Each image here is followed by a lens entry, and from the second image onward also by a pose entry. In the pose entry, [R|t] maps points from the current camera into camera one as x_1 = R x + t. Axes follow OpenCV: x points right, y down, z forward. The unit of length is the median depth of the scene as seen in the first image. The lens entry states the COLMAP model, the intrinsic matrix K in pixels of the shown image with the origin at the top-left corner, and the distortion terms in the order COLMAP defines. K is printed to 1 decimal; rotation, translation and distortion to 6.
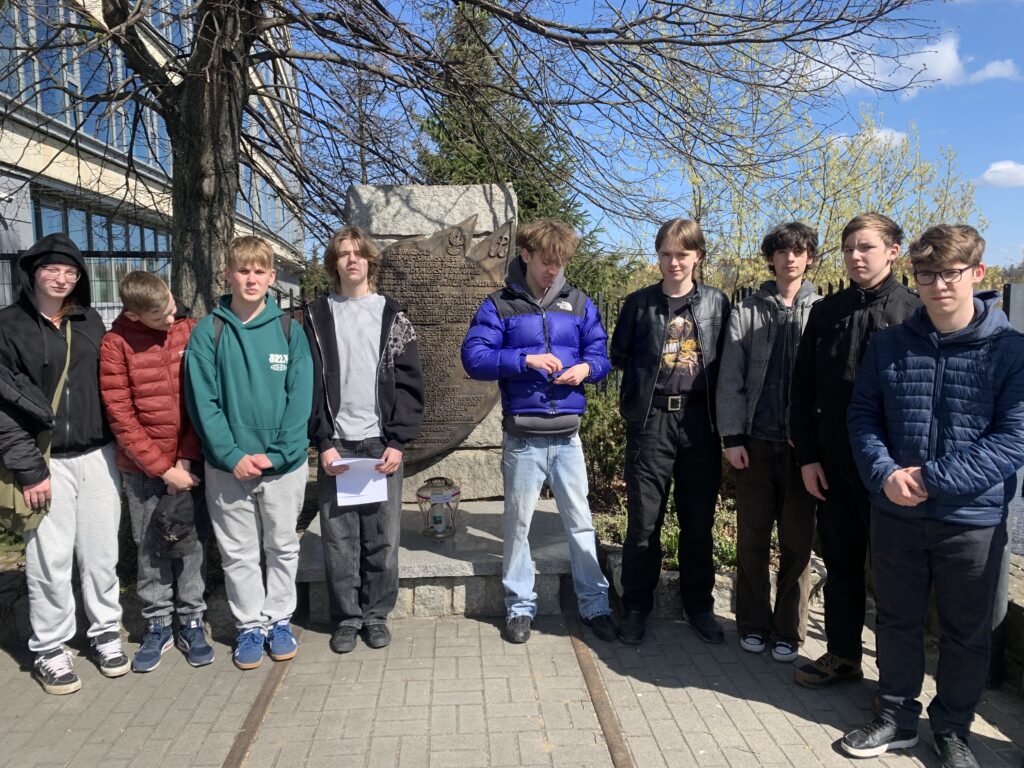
lens RADIAL K [[792.1, 0, 514.5], [0, 792.1, 392.3], [0, 0, 1]] dist [0.048610, -0.075393]
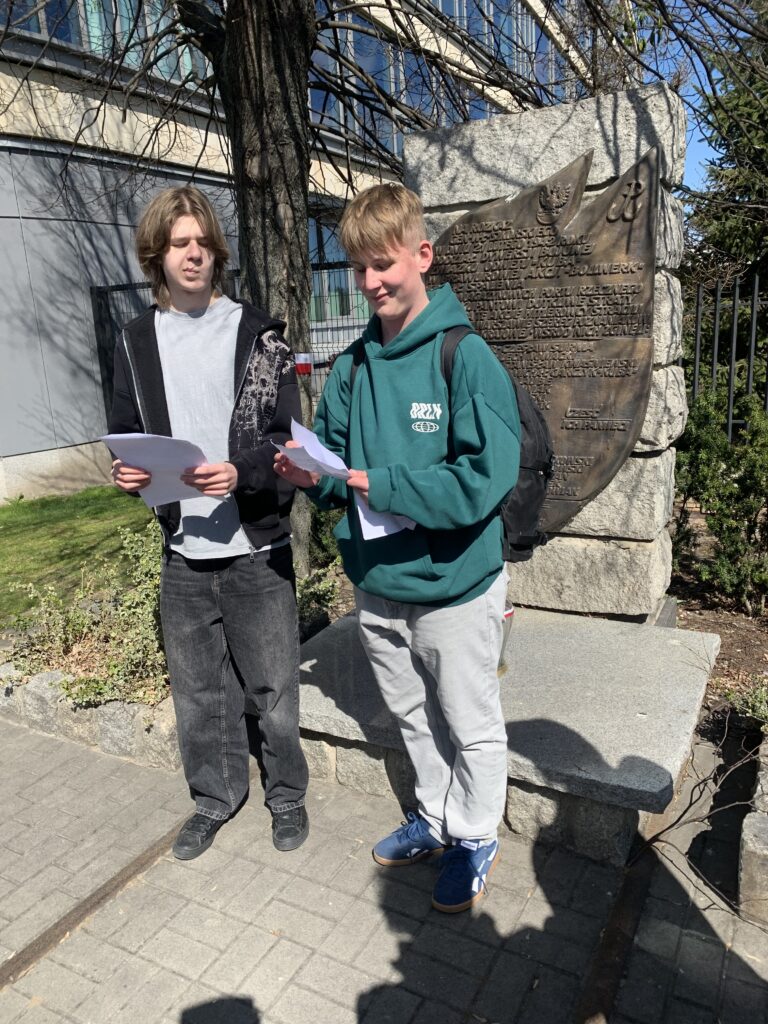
lens RADIAL K [[792.1, 0, 387.5], [0, 792.1, 513.2], [0, 0, 1]] dist [0.048610, -0.075393]
pose [[0.837290, 0.090528, -0.539213, 0.159419], [-0.014277, 0.989481, 0.143954, -0.038028], [0.546573, -0.112833, 0.829775, 0.378442]]
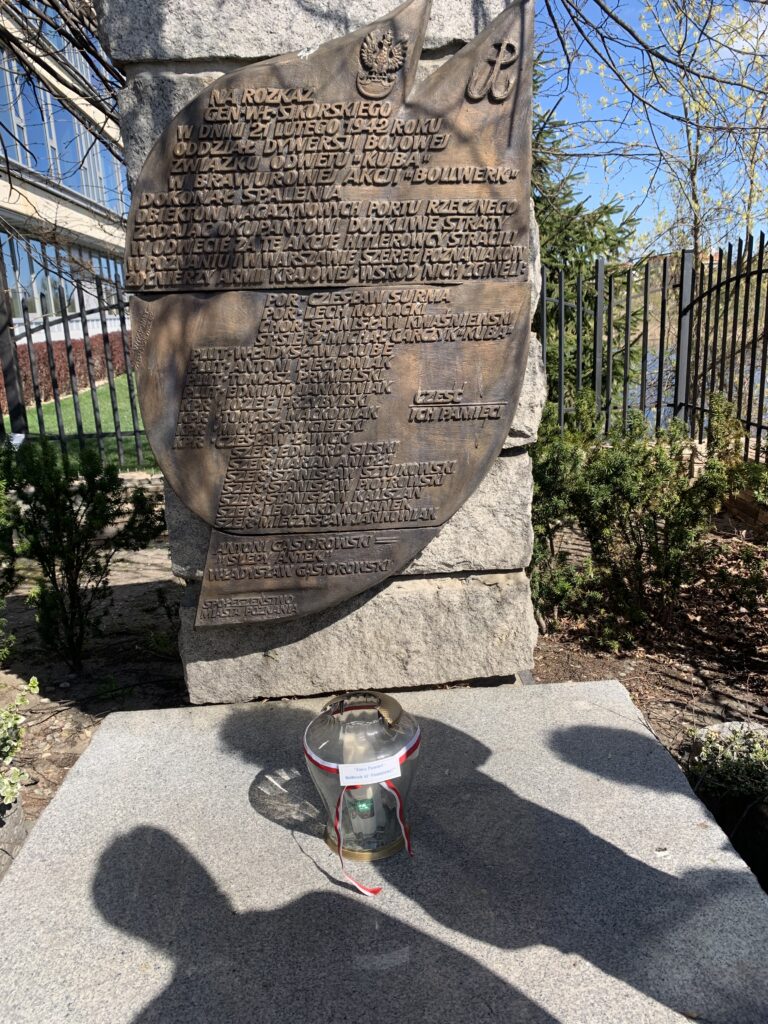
lens RADIAL K [[792.1, 0, 384.8], [0, 792.1, 505.0], [0, 0, 1]] dist [0.048610, -0.075393]
pose [[0.997668, -0.028634, -0.061949, -0.050764], [0.036055, 0.991850, 0.122202, -0.023924], [0.057946, -0.124150, 0.990570, 0.559906]]
